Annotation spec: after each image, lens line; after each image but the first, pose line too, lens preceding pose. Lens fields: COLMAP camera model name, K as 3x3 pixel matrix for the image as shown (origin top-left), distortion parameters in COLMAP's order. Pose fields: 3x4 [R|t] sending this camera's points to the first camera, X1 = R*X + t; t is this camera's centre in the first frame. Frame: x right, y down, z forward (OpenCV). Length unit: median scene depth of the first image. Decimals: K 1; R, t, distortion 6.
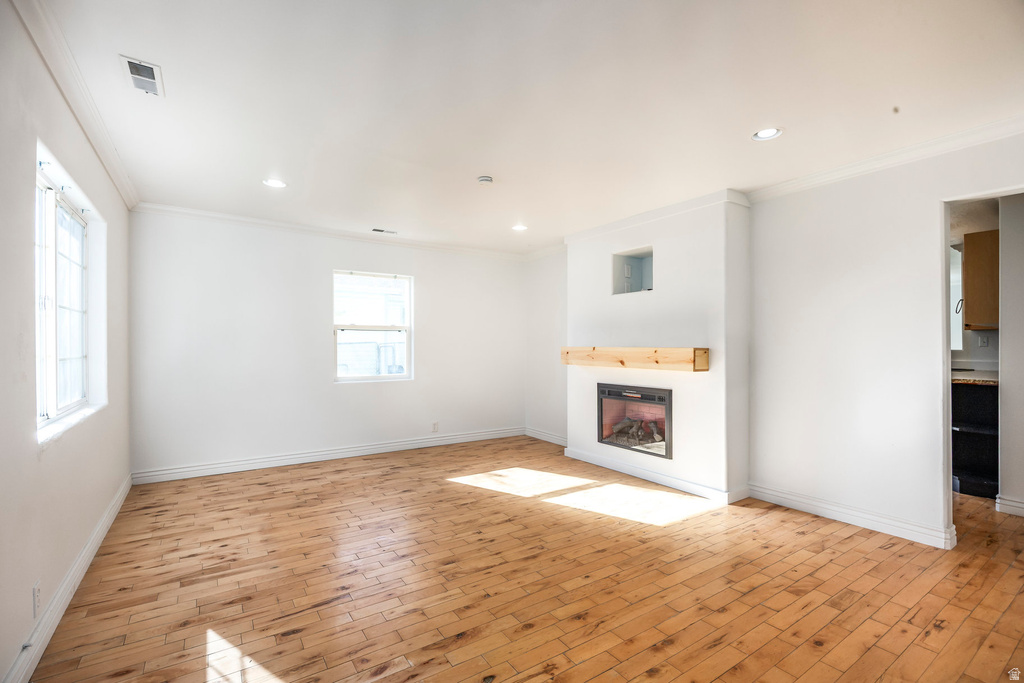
lens RADIAL K [[481.1, 0, 501.1], [0, 481.1, 345.0], [0, 0, 1]] dist [-0.014552, -0.000068]
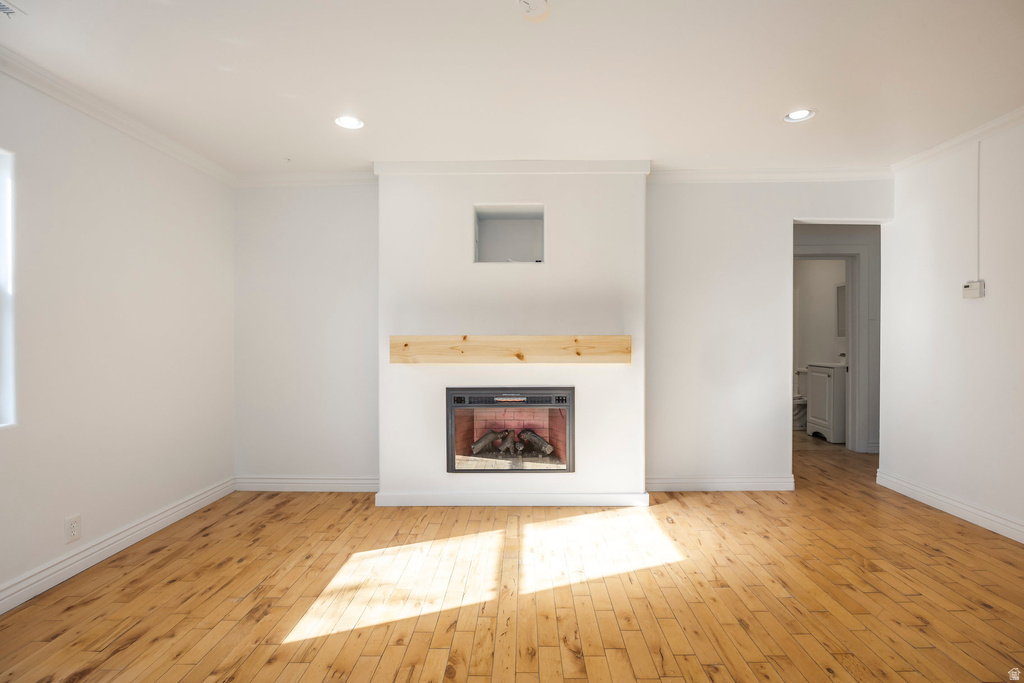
lens RADIAL K [[496.4, 0, 517.9], [0, 496.4, 334.4], [0, 0, 1]] dist [-0.014406, 0.000930]
pose [[0.542810, -0.007364, 0.839823, -0.424098], [0.005349, 0.999972, 0.005310, -0.001047], [-0.839839, 0.001610, 0.542834, 0.652093]]
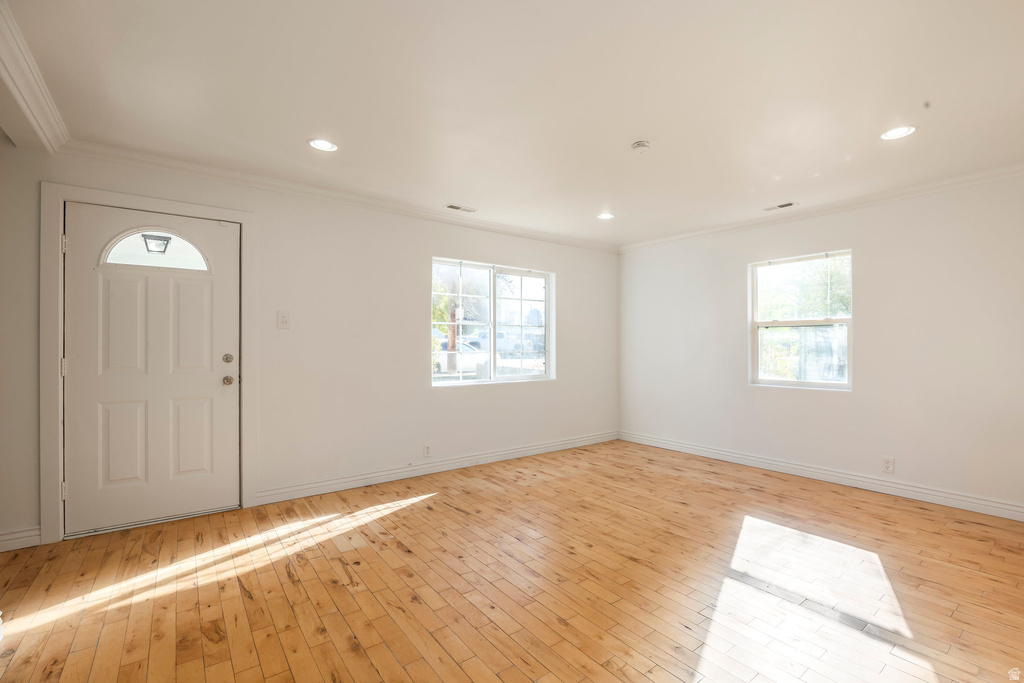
lens RADIAL K [[445.1, 0, 513.6], [0, 445.1, 341.6], [0, 0, 1]] dist [-0.021162, 0.001944]
pose [[0.065353, -0.008550, -0.997826, 0.654599], [0.001426, 0.999963, -0.008475, 0.001956], [0.997861, -0.000869, 0.065362, 0.648732]]
